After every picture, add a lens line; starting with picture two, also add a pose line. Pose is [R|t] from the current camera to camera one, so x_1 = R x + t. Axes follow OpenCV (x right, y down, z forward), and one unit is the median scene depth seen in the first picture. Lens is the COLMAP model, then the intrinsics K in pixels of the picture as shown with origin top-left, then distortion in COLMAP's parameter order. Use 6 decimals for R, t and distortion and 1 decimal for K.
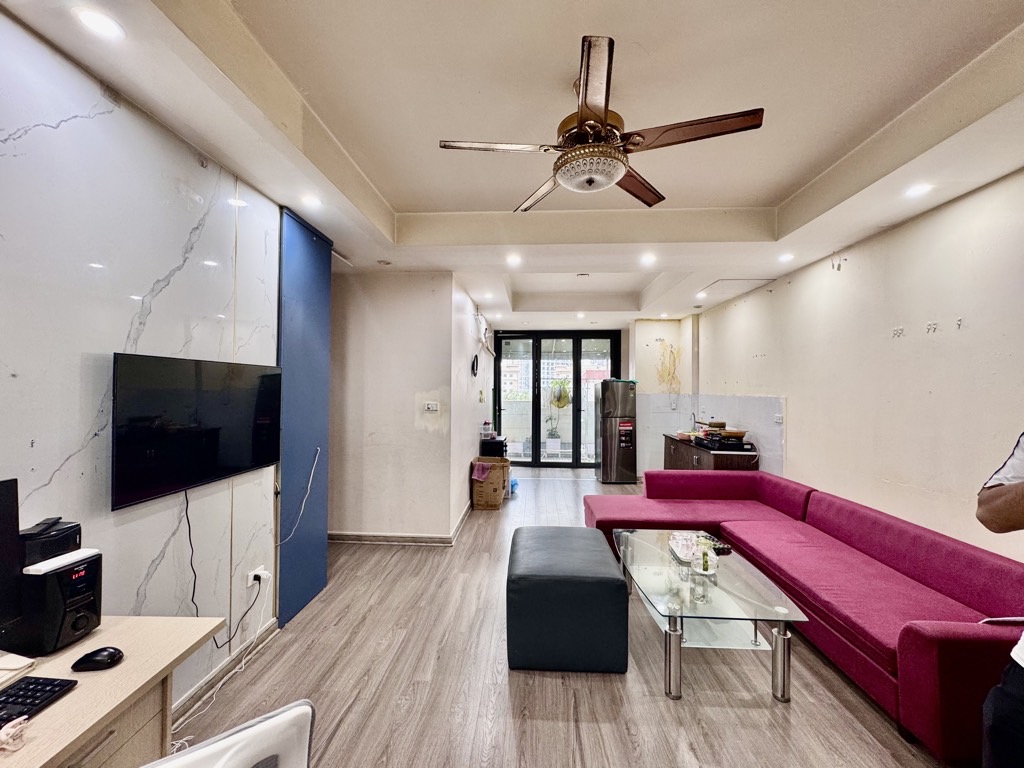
lens RADIAL K [[420.8, 0, 512.1], [0, 420.8, 386.1], [0, 0, 1]] dist [0.000333, 0.000328]
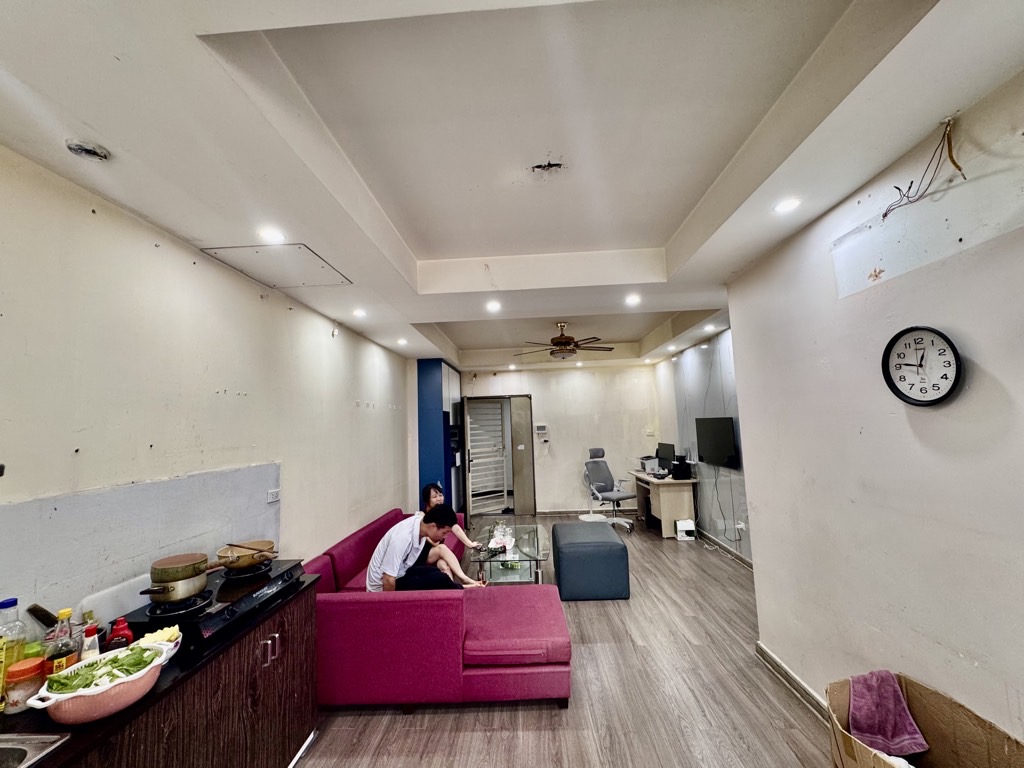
lens RADIAL K [[420.8, 0, 513.1], [0, 420.8, 383.3], [0, 0, 1]] dist [0.000333, 0.000328]
pose [[-0.999319, 0.027571, -0.024518, 0.159382], [0.029927, 0.994377, -0.101579, -0.011719], [0.021580, -0.102244, -0.994525, 1.005872]]
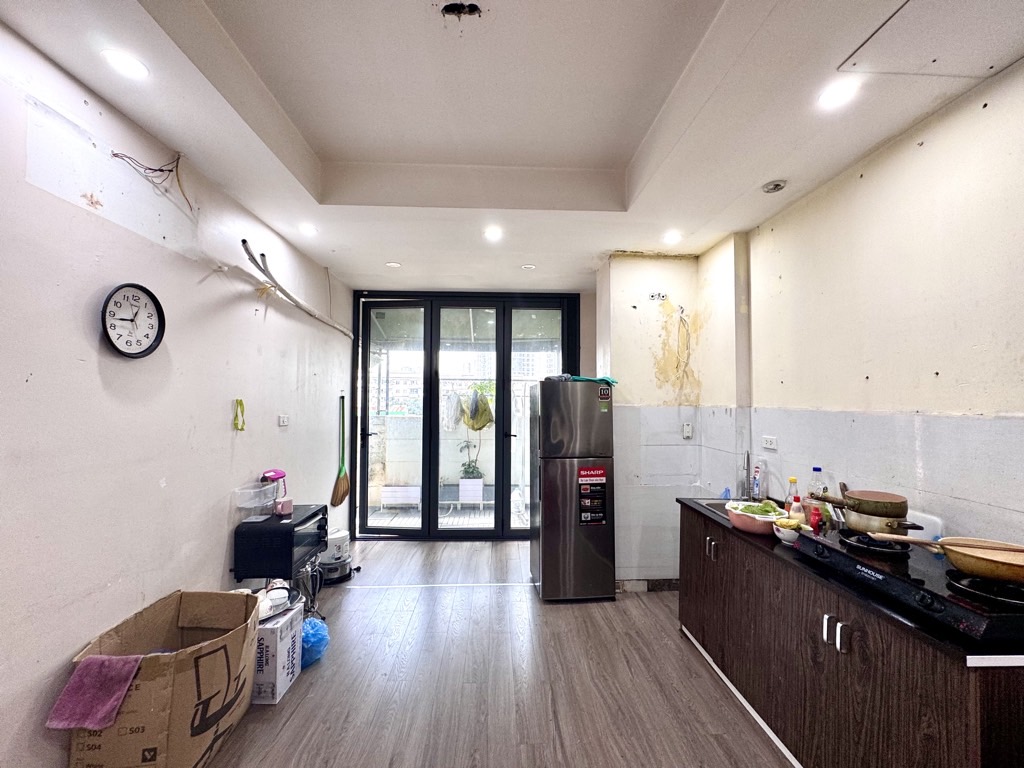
lens RADIAL K [[420.8, 0, 512.6], [0, 420.8, 388.3], [0, 0, 1]] dist [0.000333, 0.000328]
pose [[0.994579, 0.001604, 0.103971, 0.129169], [0.000176, 0.999854, -0.017114, 0.005852], [-0.103983, 0.017039, 0.994433, 0.524211]]
